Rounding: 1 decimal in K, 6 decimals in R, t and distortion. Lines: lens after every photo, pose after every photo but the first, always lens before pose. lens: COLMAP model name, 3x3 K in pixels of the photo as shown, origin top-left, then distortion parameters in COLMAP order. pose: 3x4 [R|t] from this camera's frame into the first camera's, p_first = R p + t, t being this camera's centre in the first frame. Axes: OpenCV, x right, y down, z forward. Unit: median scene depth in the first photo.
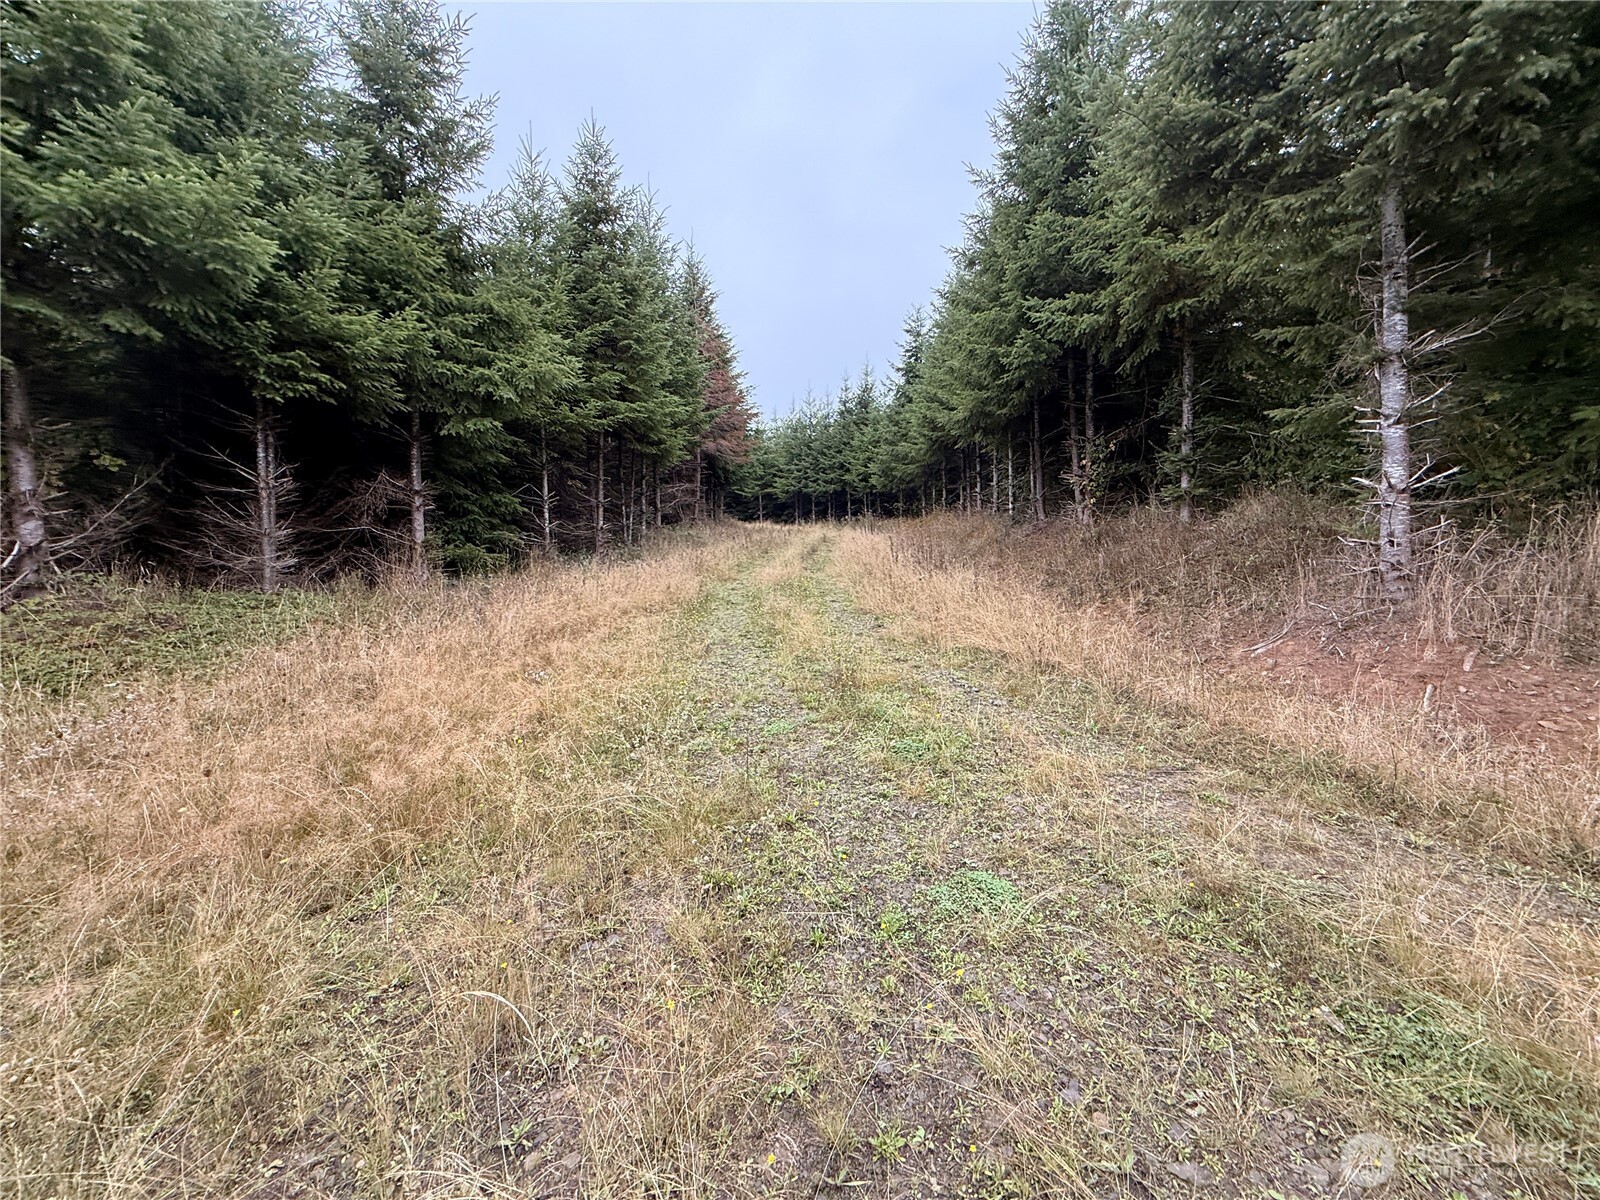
lens RADIAL K [[658.5, 0, 800.0], [0, 658.5, 600.0], [0, 0, 1]] dist [-0.026581, 0.001112]
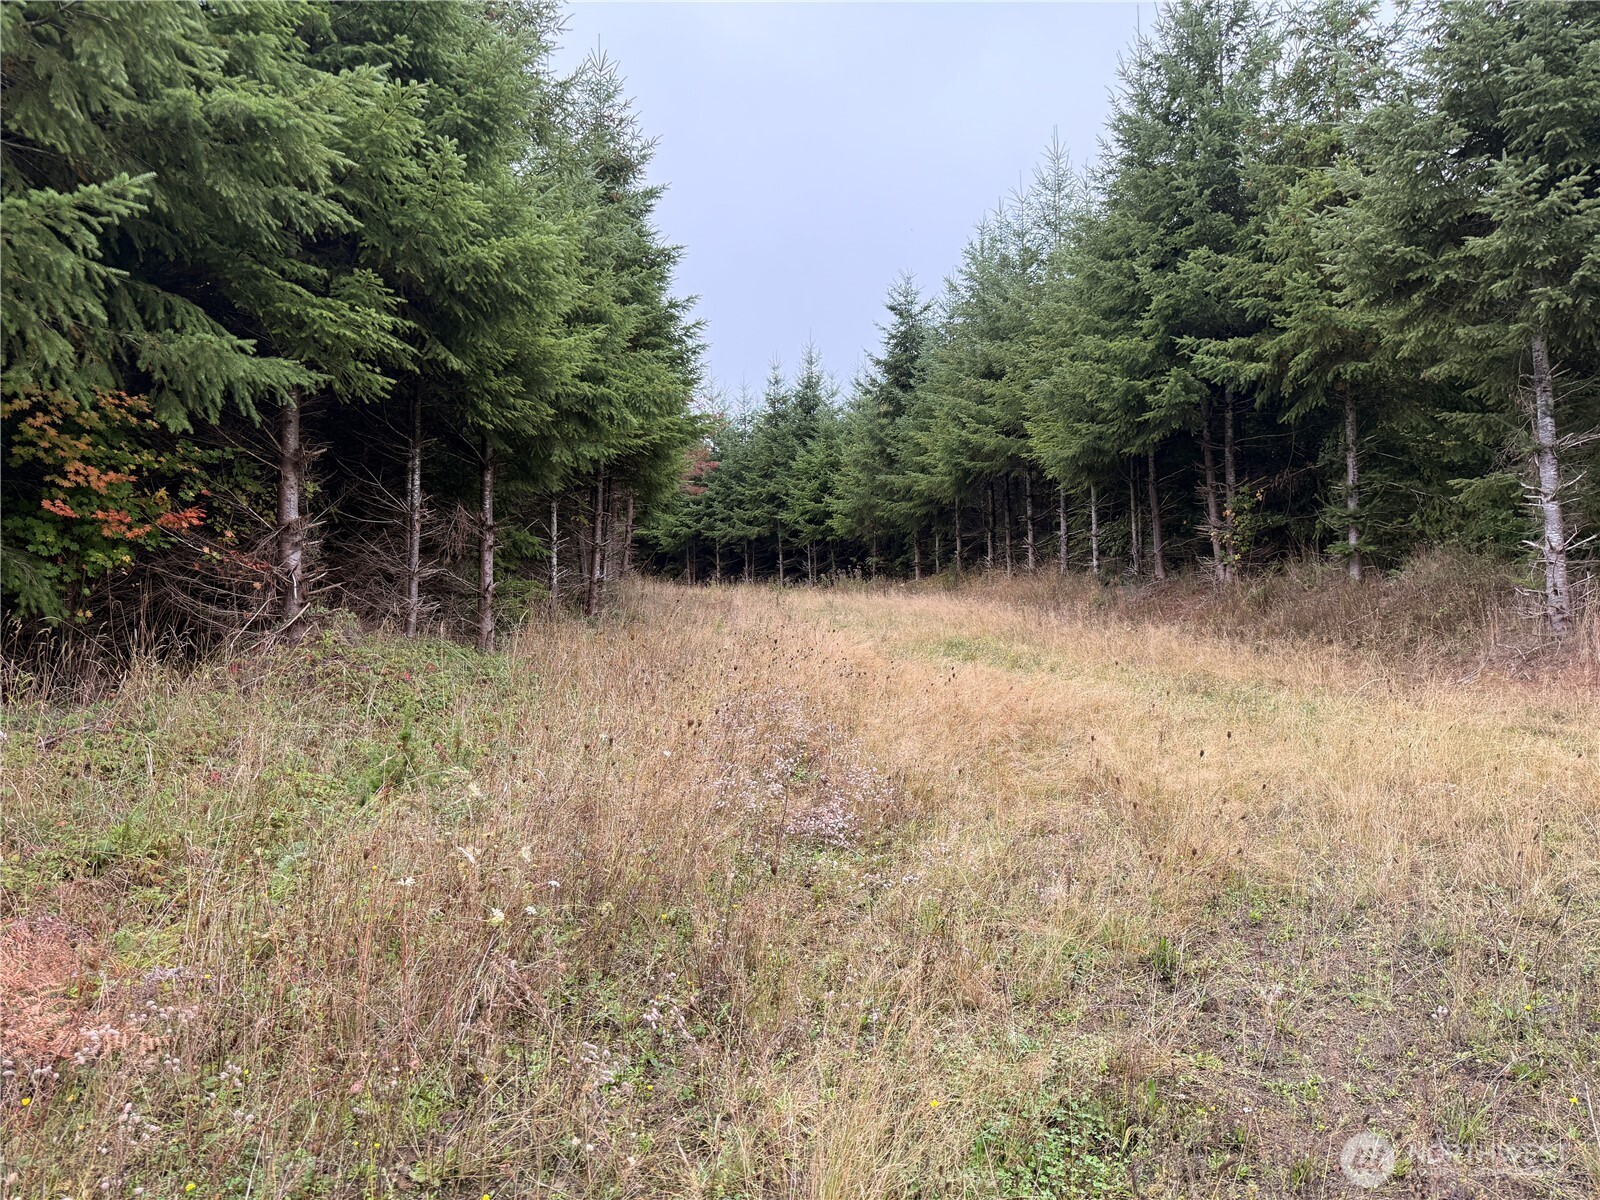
lens RADIAL K [[1125.1, 0, 800.0], [0, 1125.1, 600.0], [0, 0, 1]] dist [-0.072690, -0.001125]
pose [[0.987951, 0.014940, 0.154041, -0.449867], [0.001647, 0.994258, -0.106992, 0.077862], [-0.154755, 0.105957, 0.982254, -0.443175]]
